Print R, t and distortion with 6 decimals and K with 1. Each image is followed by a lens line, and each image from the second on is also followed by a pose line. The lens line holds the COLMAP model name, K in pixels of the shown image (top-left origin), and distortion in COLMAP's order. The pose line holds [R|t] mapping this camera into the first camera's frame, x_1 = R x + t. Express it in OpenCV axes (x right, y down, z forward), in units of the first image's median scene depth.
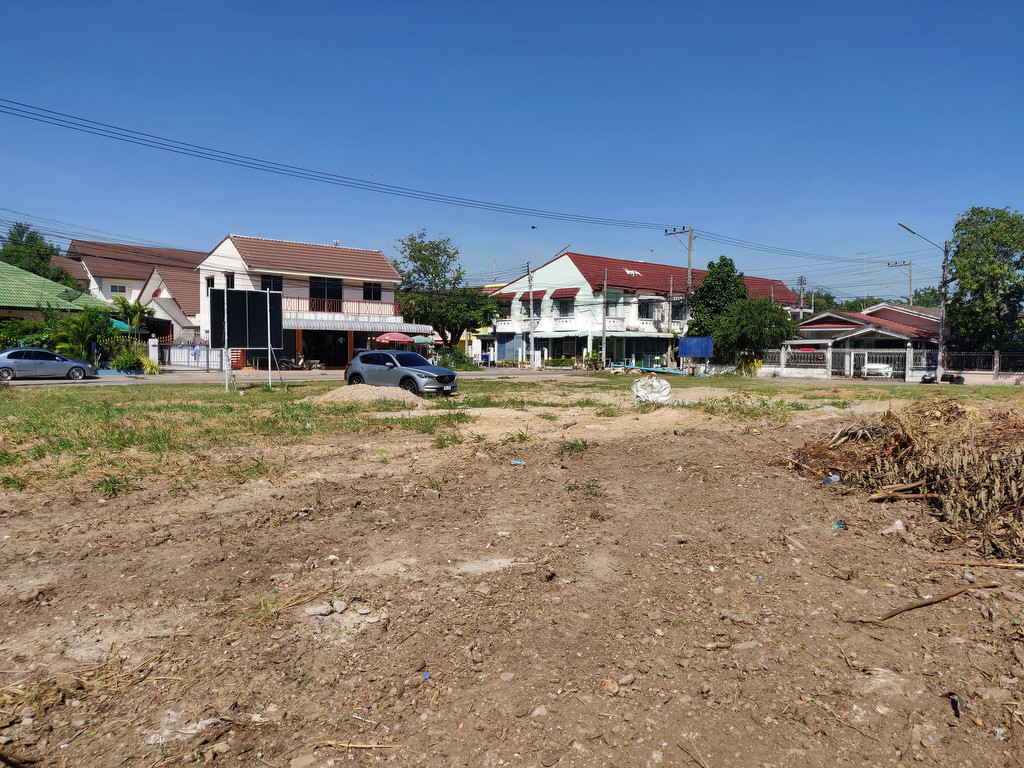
lens RADIAL K [[777.9, 0, 513.0], [0, 777.9, 383.9], [0, 0, 1]] dist [-0.004185, 0.035915]
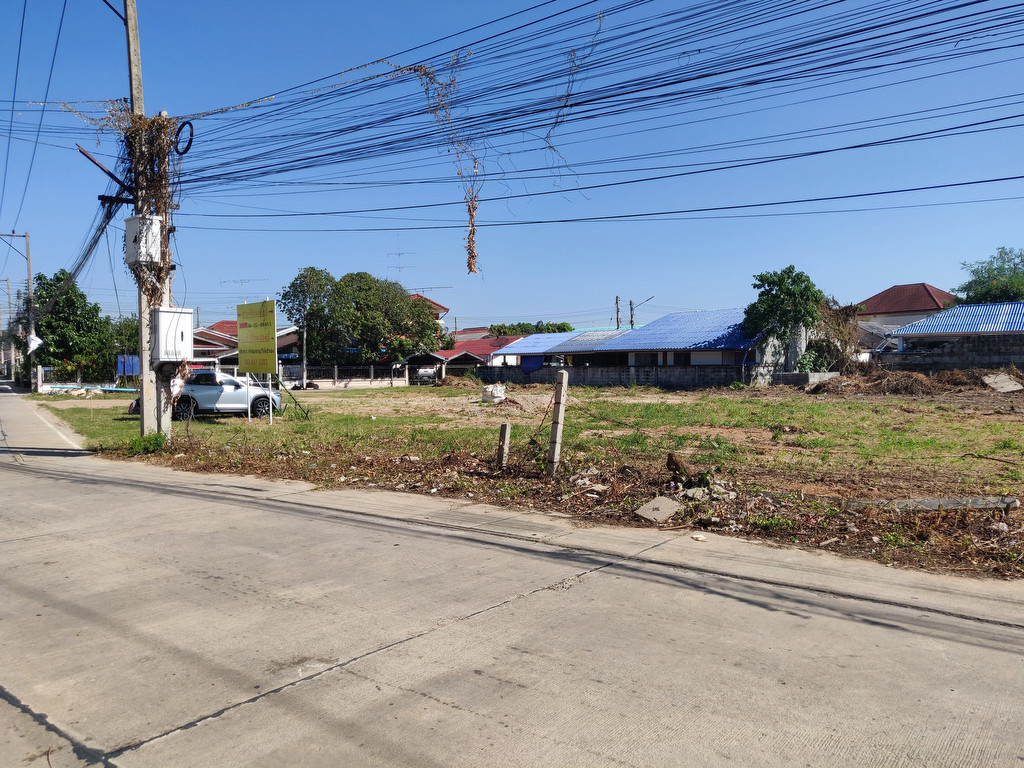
lens RADIAL K [[777.9, 0, 513.2], [0, 777.9, 383.0], [0, 0, 1]] dist [-0.004185, 0.035915]
pose [[0.152416, -0.034356, 0.987719, -0.804873], [0.047859, 0.998480, 0.027345, -0.032689], [-0.987157, 0.043104, 0.153828, 0.409001]]
